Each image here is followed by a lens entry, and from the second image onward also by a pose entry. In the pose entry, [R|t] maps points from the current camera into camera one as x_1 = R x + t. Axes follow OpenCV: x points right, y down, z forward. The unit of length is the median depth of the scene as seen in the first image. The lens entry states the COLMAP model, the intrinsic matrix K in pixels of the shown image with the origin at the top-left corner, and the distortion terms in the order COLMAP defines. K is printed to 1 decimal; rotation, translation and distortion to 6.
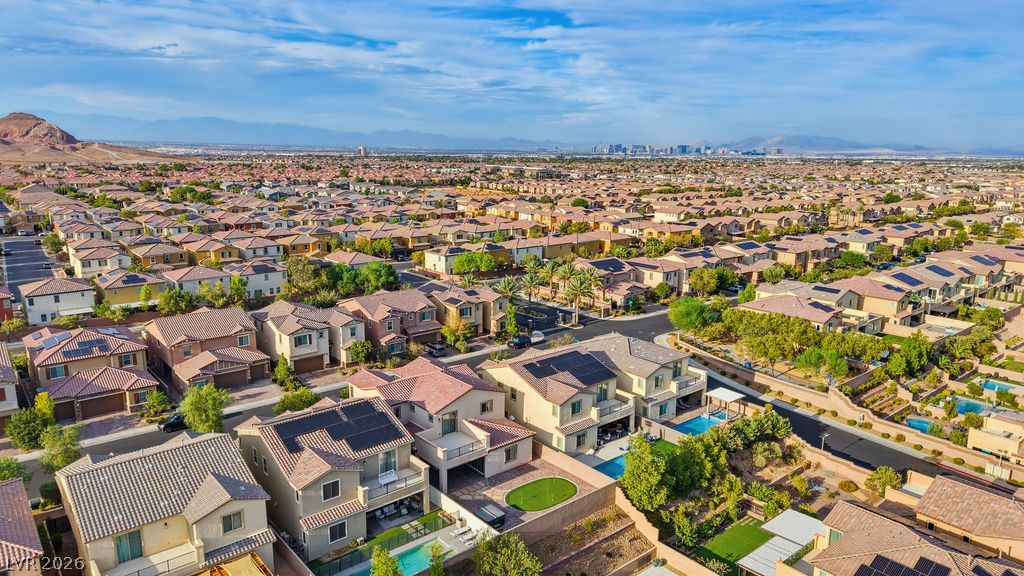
lens RADIAL K [[679.1, 0, 512.0], [0, 679.1, 288.0], [0, 0, 1]] dist [0.061516, -0.062550]
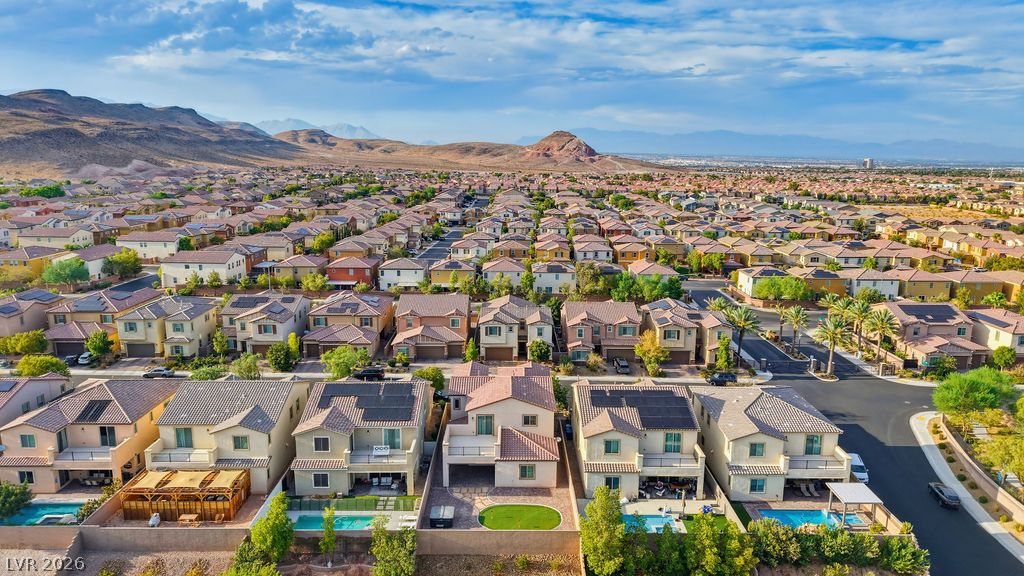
lens RADIAL K [[681.5, 0, 512.3], [0, 681.5, 281.1], [0, 0, 1]] dist [0.054152, -0.063536]
pose [[0.769631, 0.118810, -0.627337, 0.349308], [-0.135381, 0.990560, 0.021511, -0.028392], [0.623971, 0.068374, 0.778451, 0.126038]]
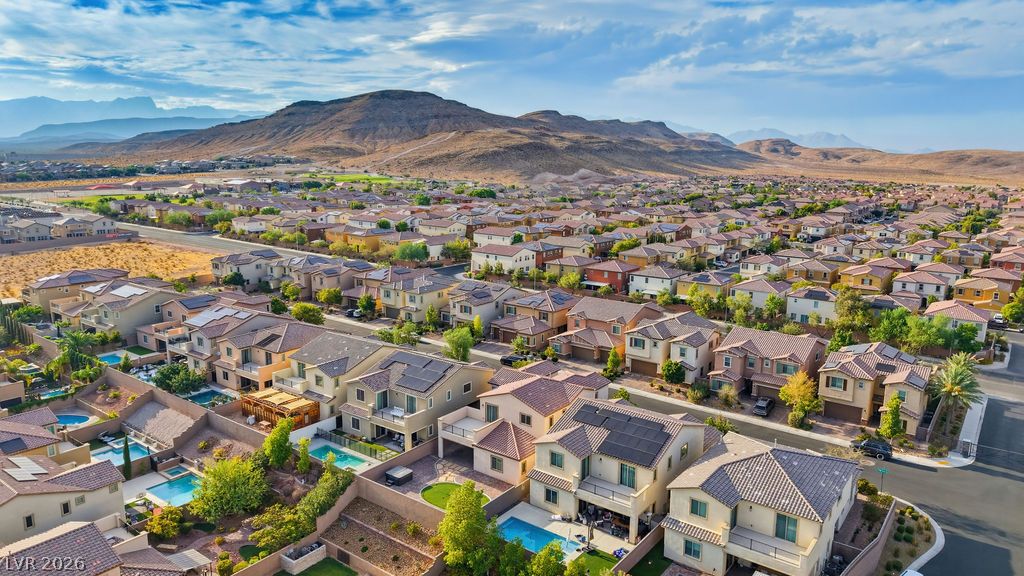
lens RADIAL K [[679.1, 0, 512.0], [0, 679.1, 288.0], [0, 0, 1]] dist [0.061516, -0.062550]
pose [[0.224086, 0.179870, -0.957827, 0.580236], [-0.210817, 0.968497, 0.132552, -0.095165], [0.951494, 0.172223, 0.254946, 0.441449]]
